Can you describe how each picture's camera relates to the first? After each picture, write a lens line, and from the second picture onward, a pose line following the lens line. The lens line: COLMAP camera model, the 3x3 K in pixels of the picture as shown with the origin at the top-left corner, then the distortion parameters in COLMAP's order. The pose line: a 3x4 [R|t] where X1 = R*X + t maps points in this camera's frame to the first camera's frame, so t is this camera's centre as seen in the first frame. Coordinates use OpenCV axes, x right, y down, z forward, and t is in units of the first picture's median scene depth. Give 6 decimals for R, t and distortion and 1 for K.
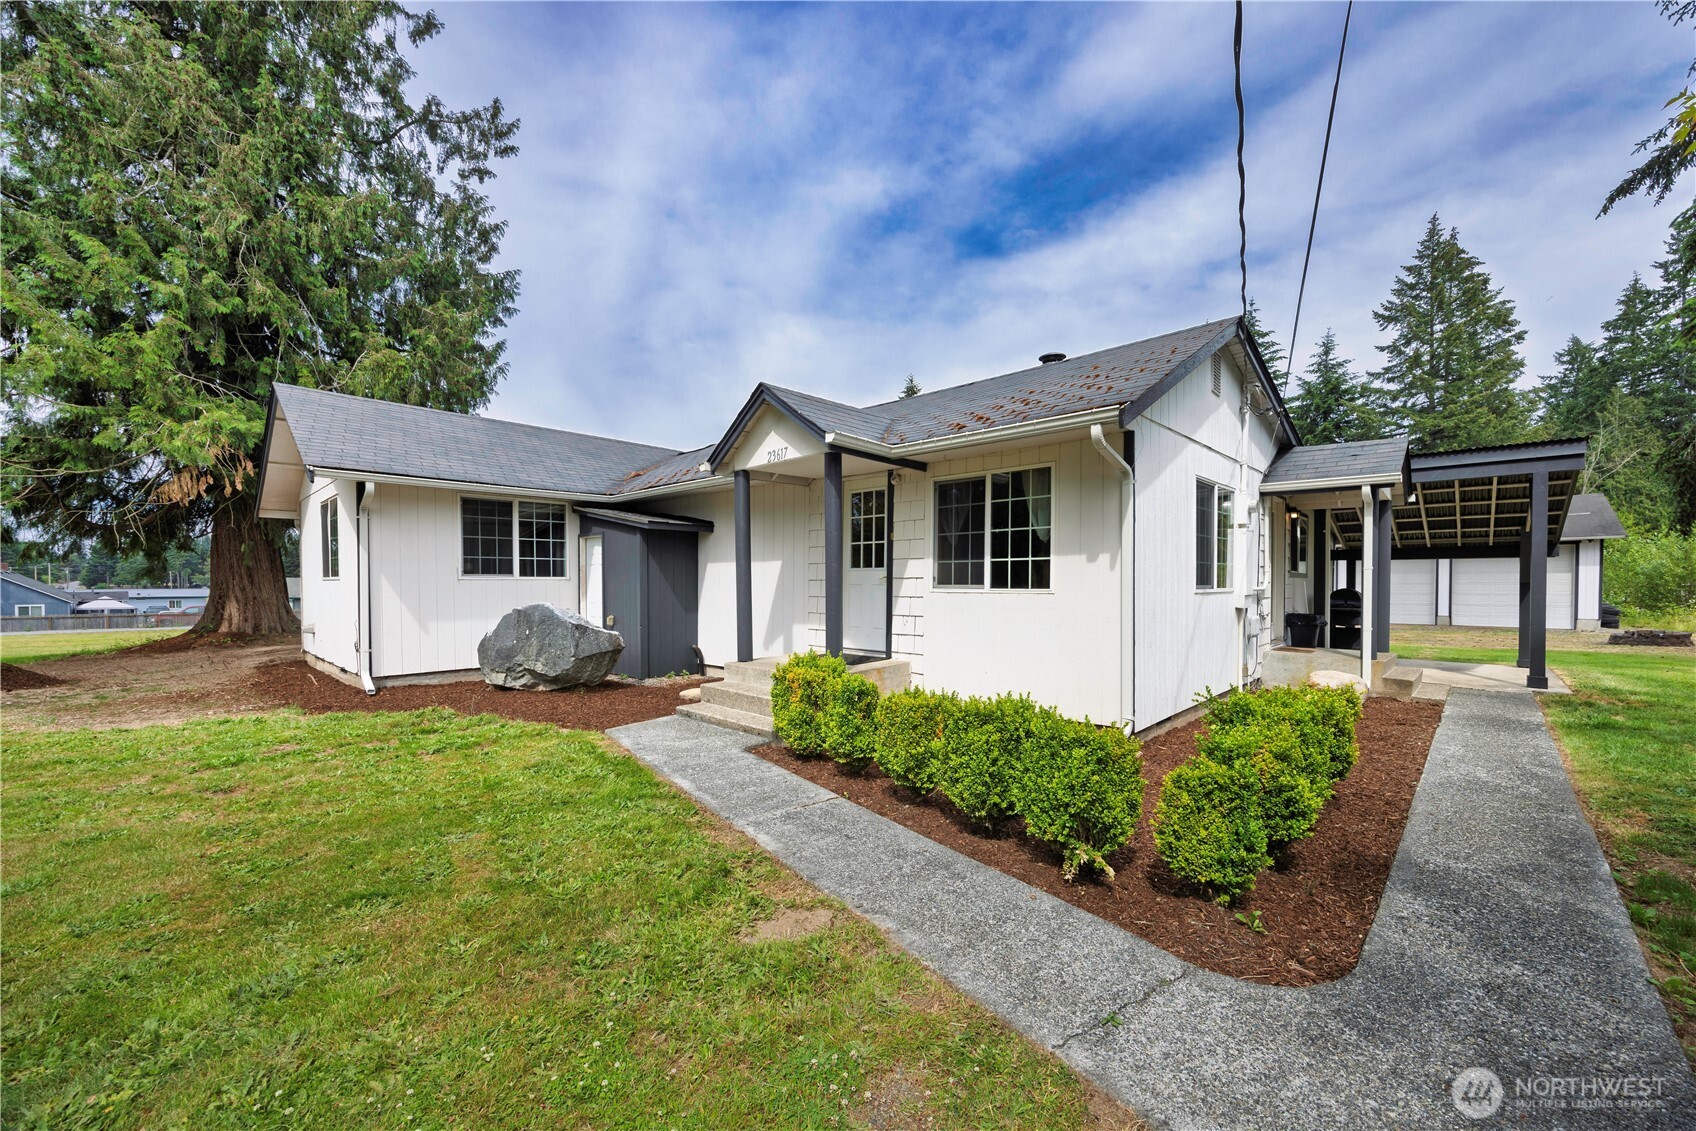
lens RADIAL K [[677.9, 0, 878.8], [0, 677.9, 595.6], [0, 0, 1]] dist [-0.002134, -0.000686]
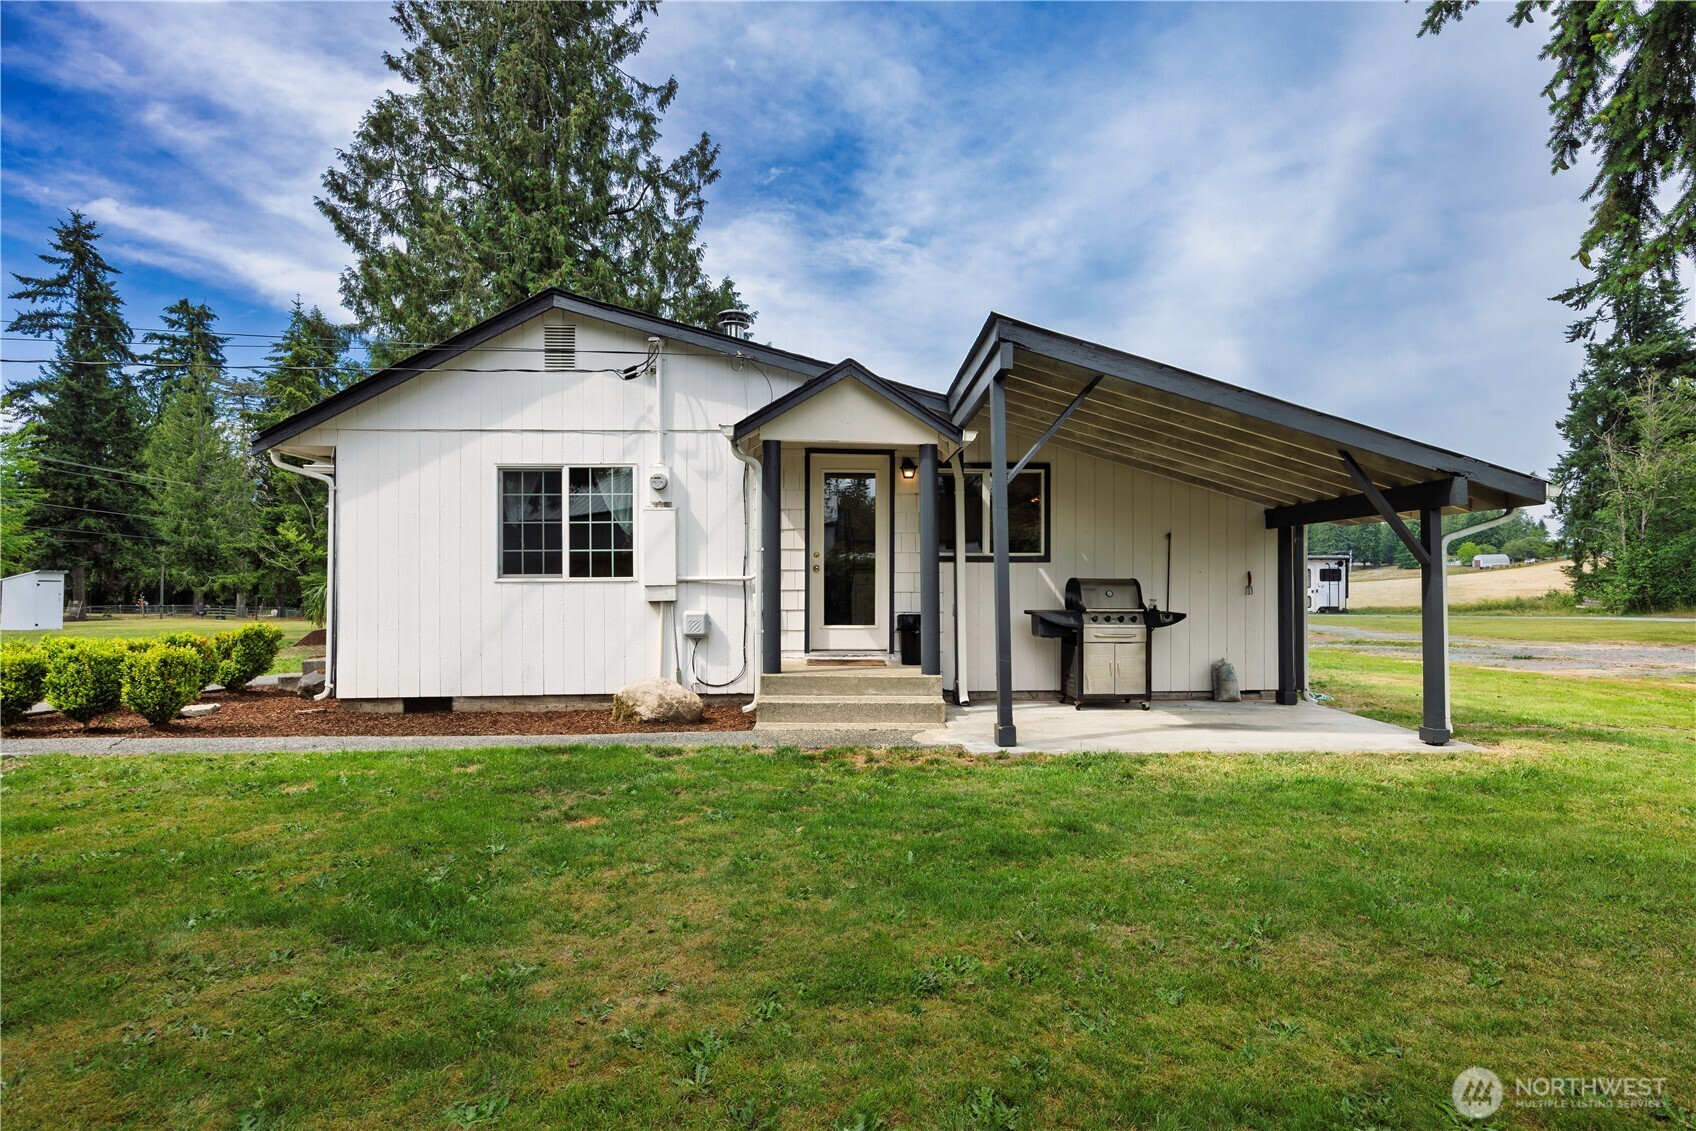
lens RADIAL K [[930.9, 0, 860.4], [0, 930.9, 568.7], [0, 0, 1]] dist [-0.011795, -0.001538]
pose [[0.707014, -0.012909, -0.707082, 0.664687], [-0.009651, 0.999564, -0.027898, 0.003332], [0.707134, 0.026548, 0.706581, 0.145468]]
